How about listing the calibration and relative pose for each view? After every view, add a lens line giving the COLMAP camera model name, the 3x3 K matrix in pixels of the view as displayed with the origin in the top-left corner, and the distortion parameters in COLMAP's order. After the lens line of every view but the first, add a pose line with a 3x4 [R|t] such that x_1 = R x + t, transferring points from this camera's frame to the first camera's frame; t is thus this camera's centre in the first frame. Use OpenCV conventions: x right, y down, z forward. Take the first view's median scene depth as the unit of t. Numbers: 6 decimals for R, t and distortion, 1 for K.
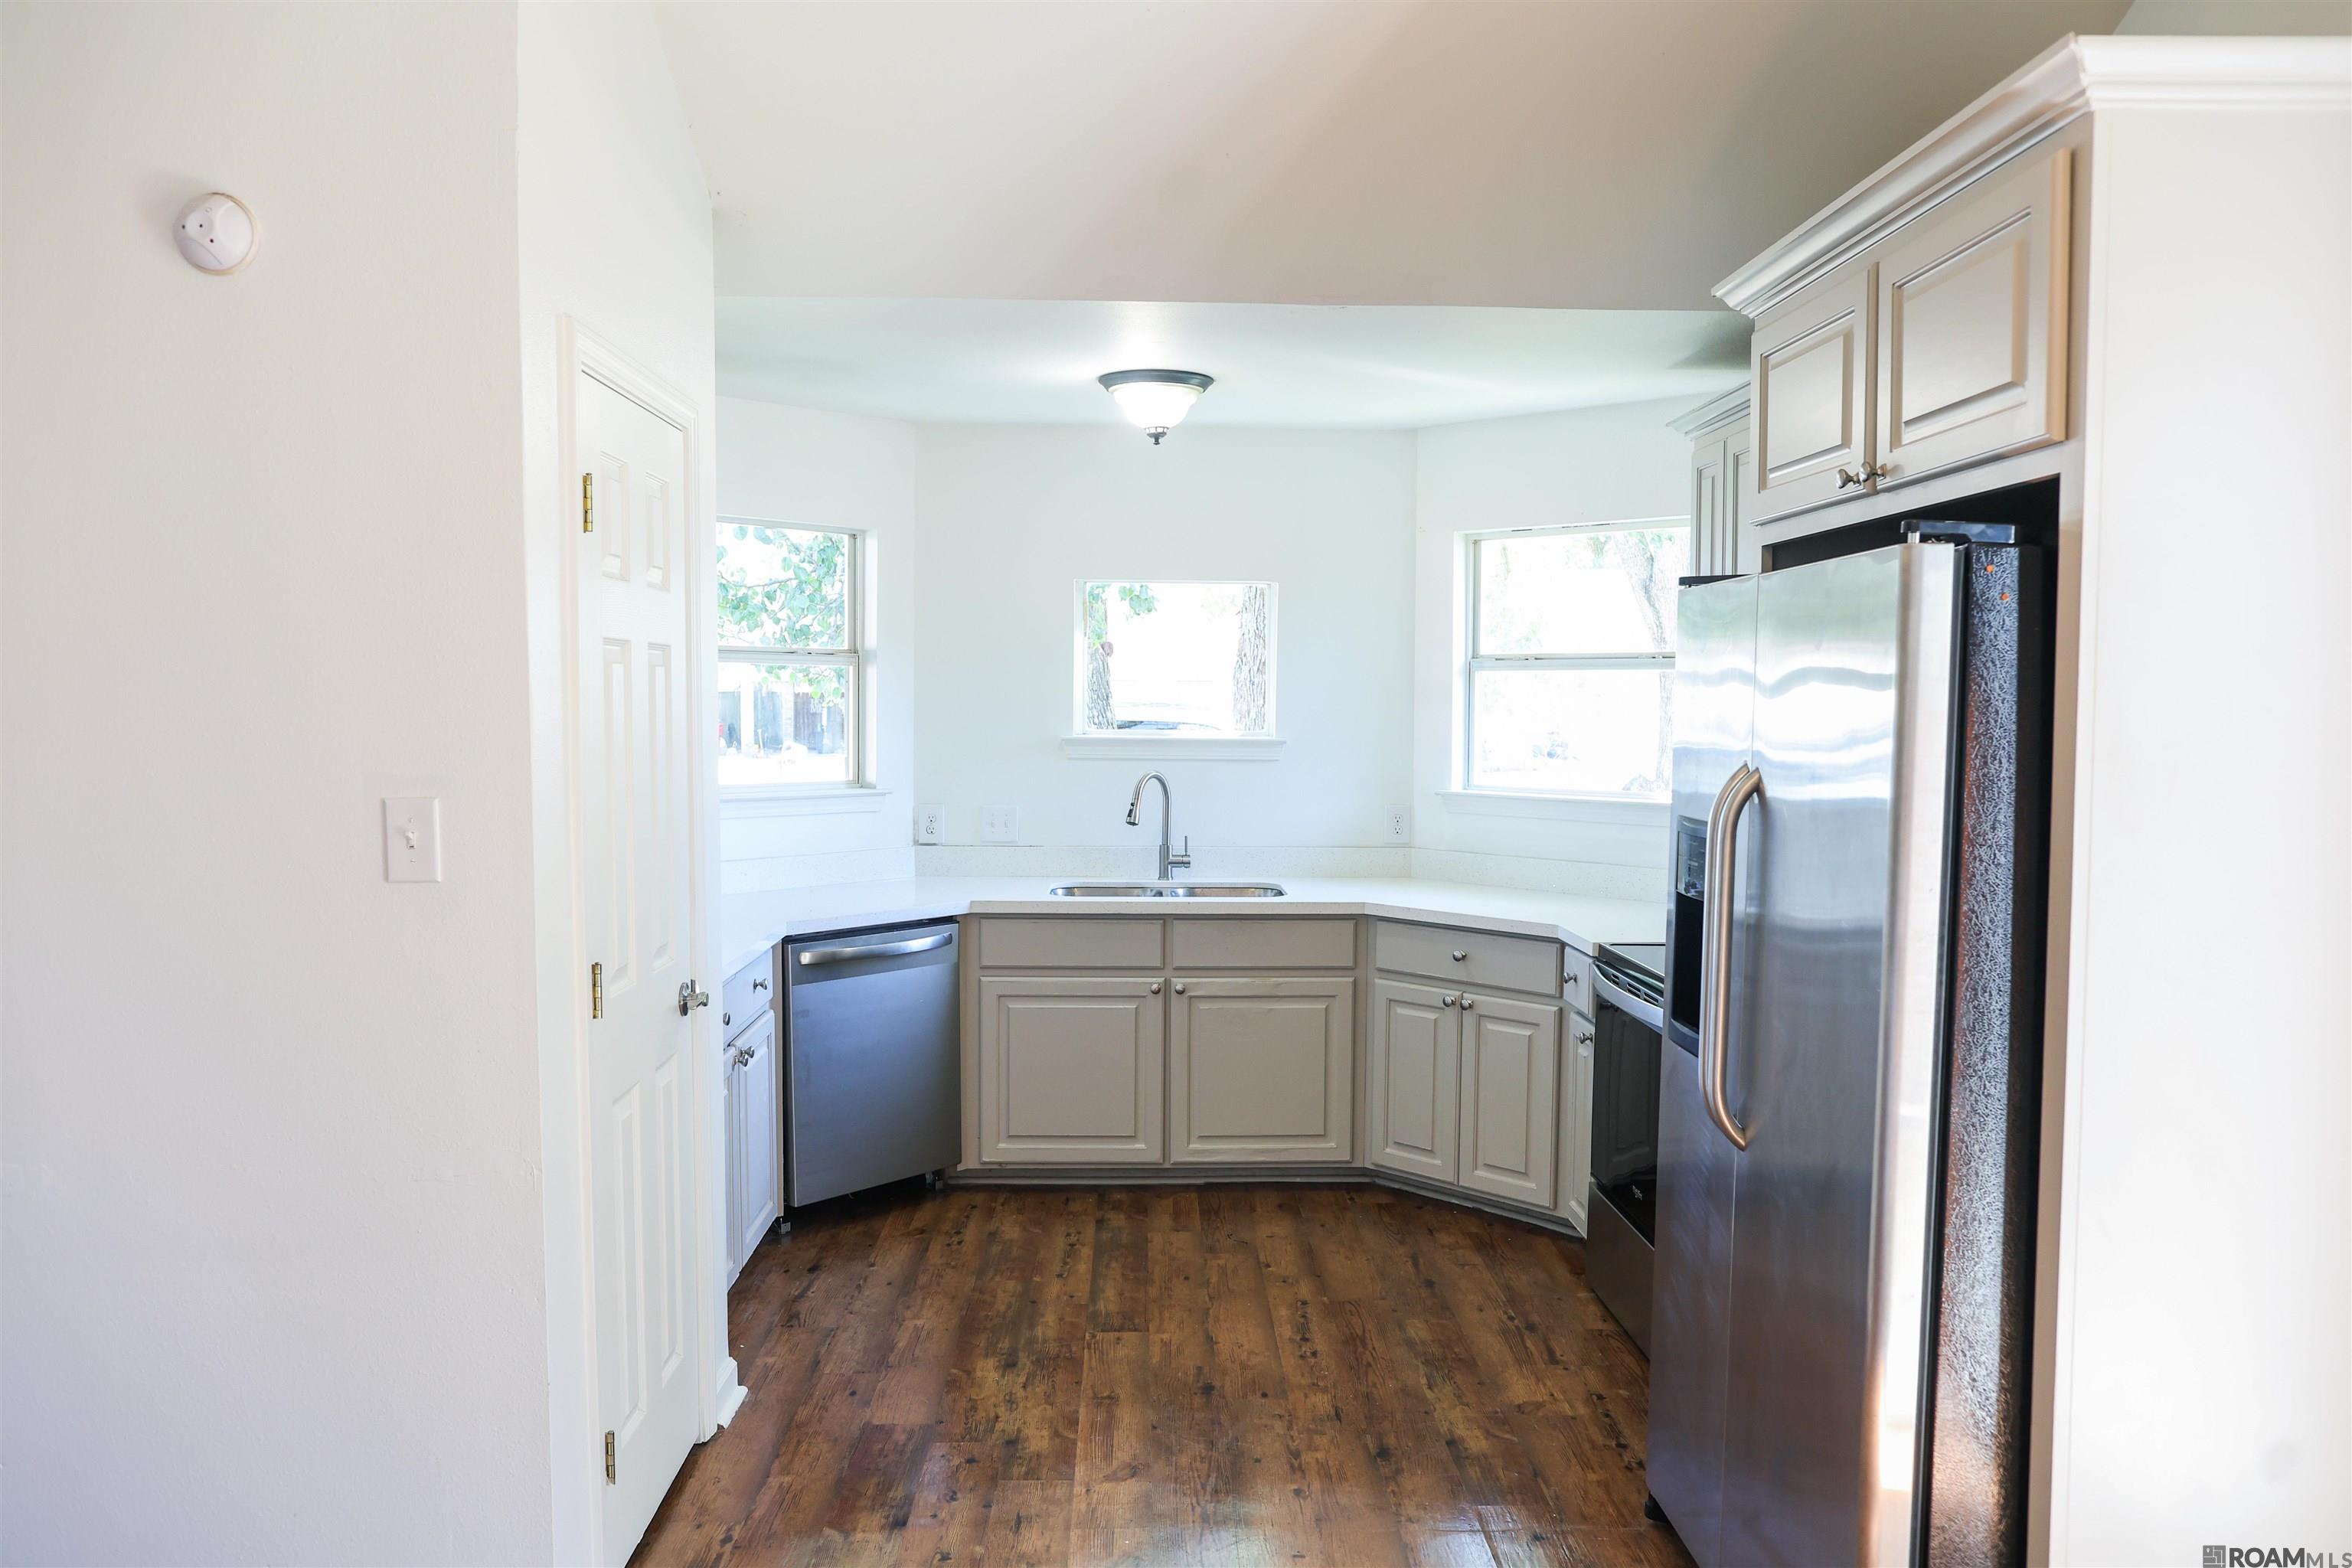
lens RADIAL K [[1597.0, 0, 1179.8], [0, 1597.0, 800.0], [0, 0, 1]] dist [-0.047133, 0.043720]
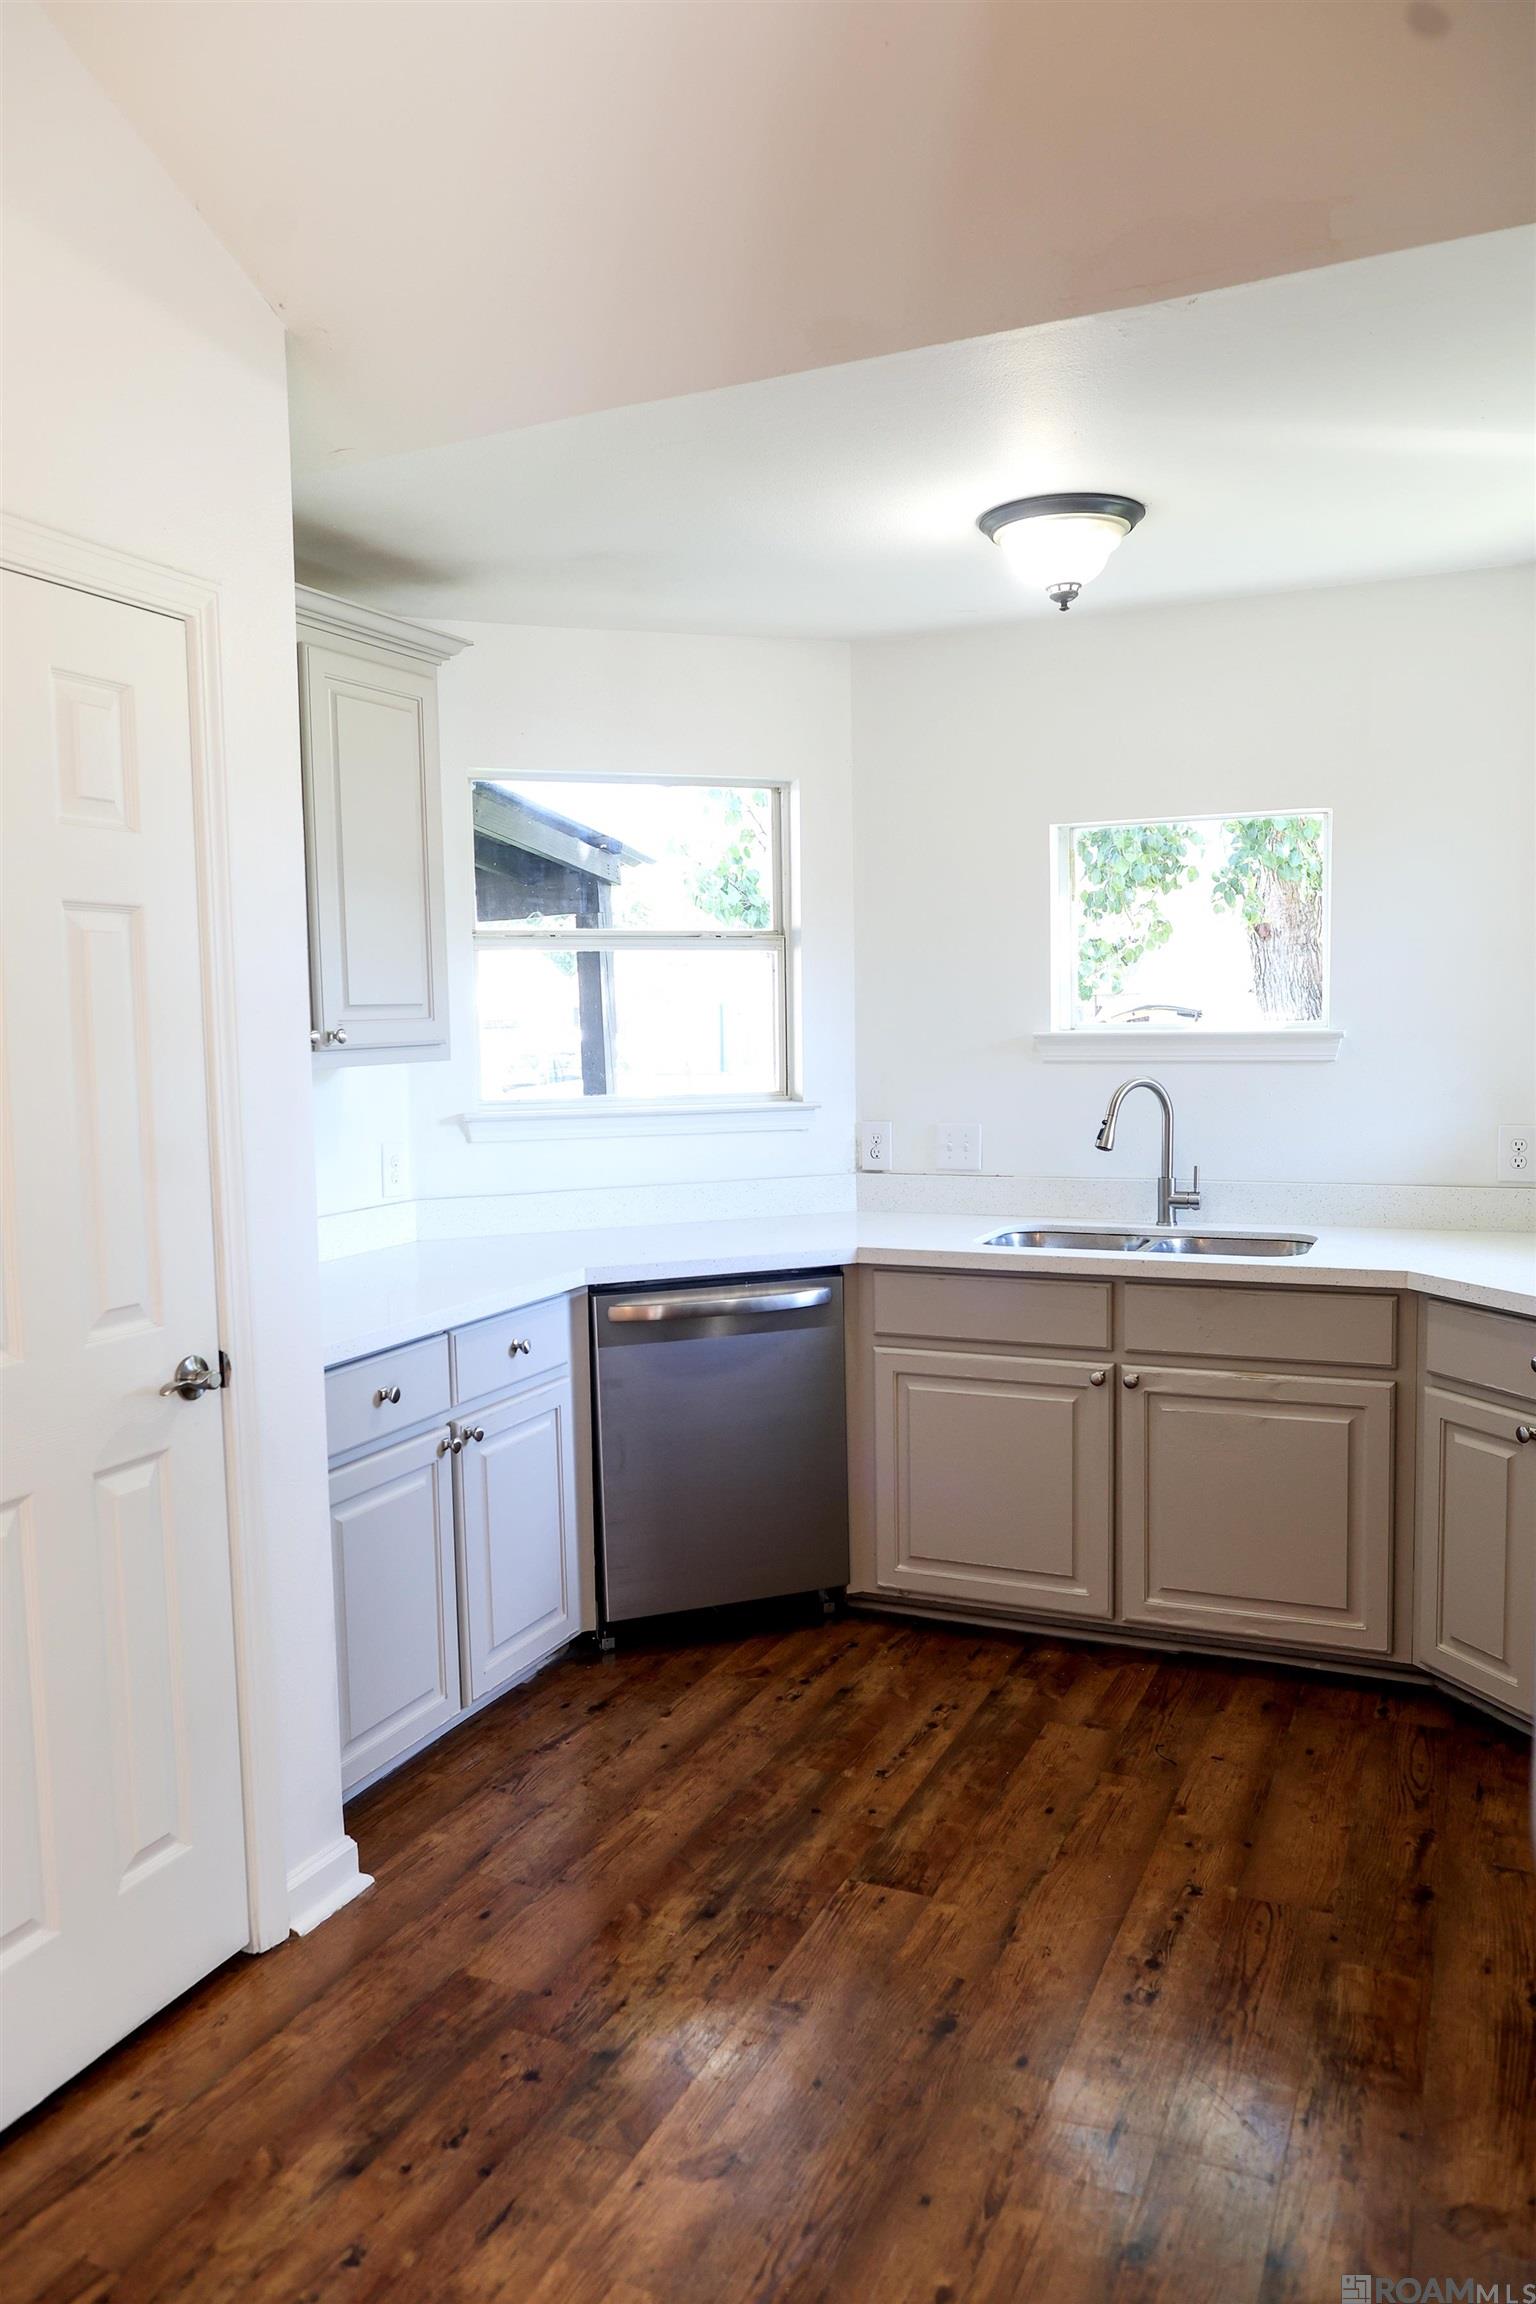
lens RADIAL K [[1618.3, 0, 765.3], [0, 1618.3, 1145.5], [0, 0, 1]] dist [-0.048157, 0.046865]
pose [[0.894974, 0.010143, -0.446004, 0.188243], [-0.002317, 0.999834, 0.018090, 0.000445], [0.446113, -0.015156, 0.894848, 0.306202]]
